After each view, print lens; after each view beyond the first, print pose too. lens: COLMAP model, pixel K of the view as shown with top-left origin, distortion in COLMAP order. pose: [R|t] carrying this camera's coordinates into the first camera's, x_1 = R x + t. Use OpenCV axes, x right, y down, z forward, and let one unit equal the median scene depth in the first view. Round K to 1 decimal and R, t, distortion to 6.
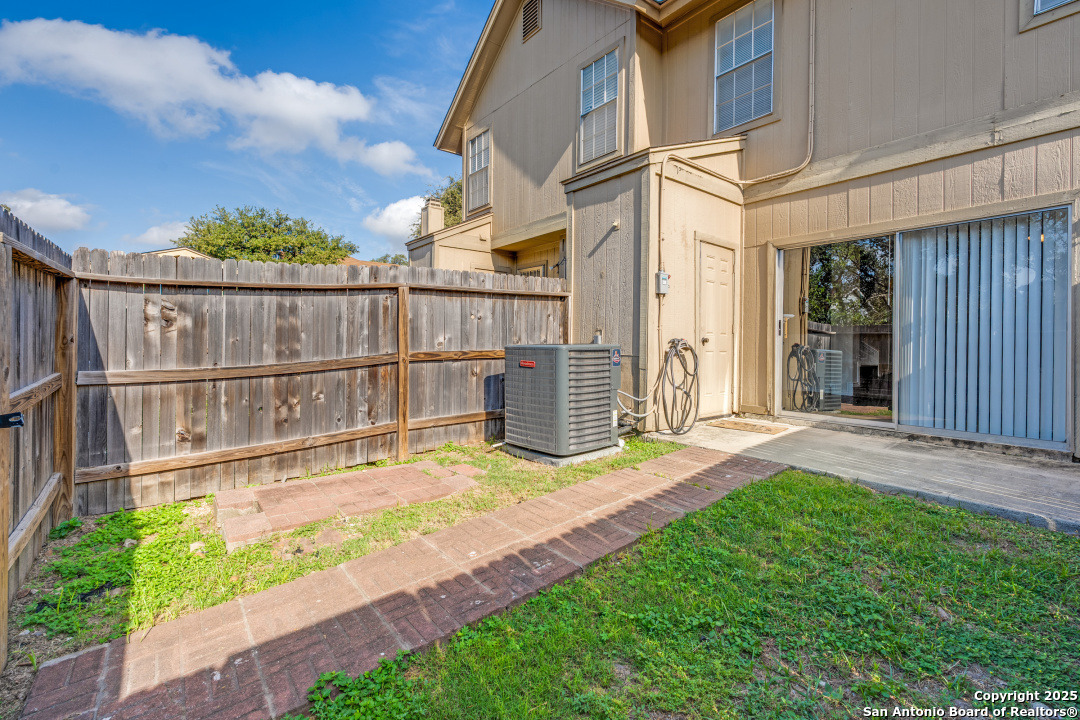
lens RADIAL K [[478.9, 0, 537.3], [0, 478.9, 345.0], [0, 0, 1]] dist [-0.003090, -0.000262]
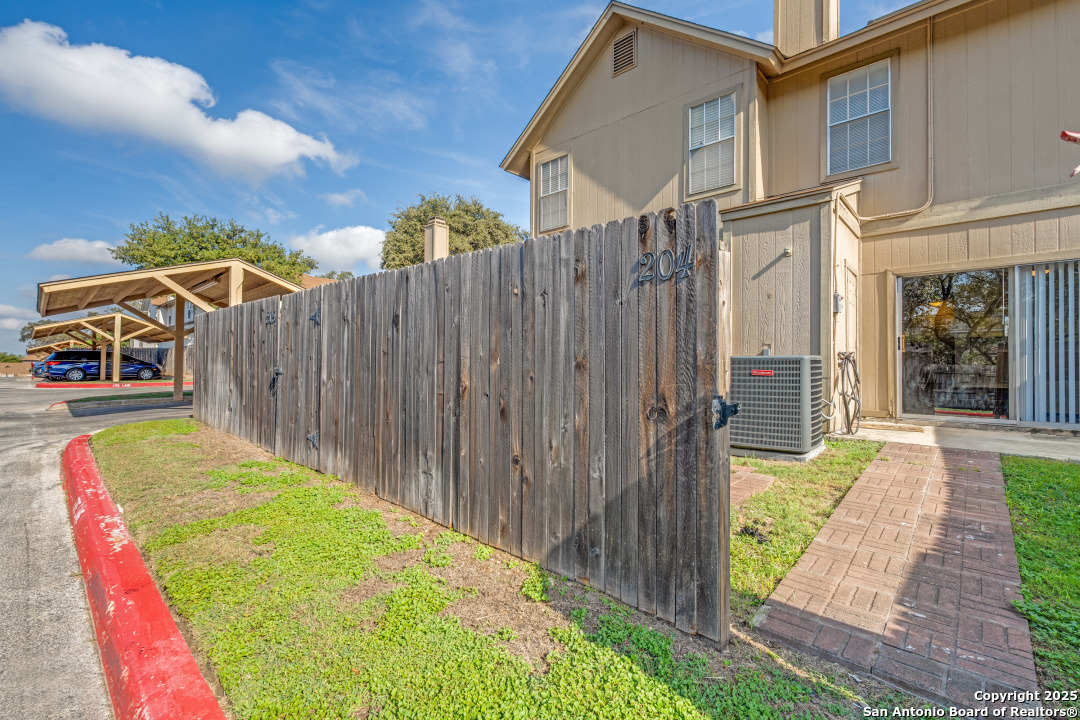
lens RADIAL K [[475.2, 0, 541.2], [0, 475.2, 359.5], [0, 0, 1]] dist [-0.002862, -0.000373]
pose [[0.988094, -0.000888, 0.153848, -0.536659], [0.003018, 0.999903, -0.013608, 0.016730], [-0.153821, 0.013910, 0.988001, -0.017297]]
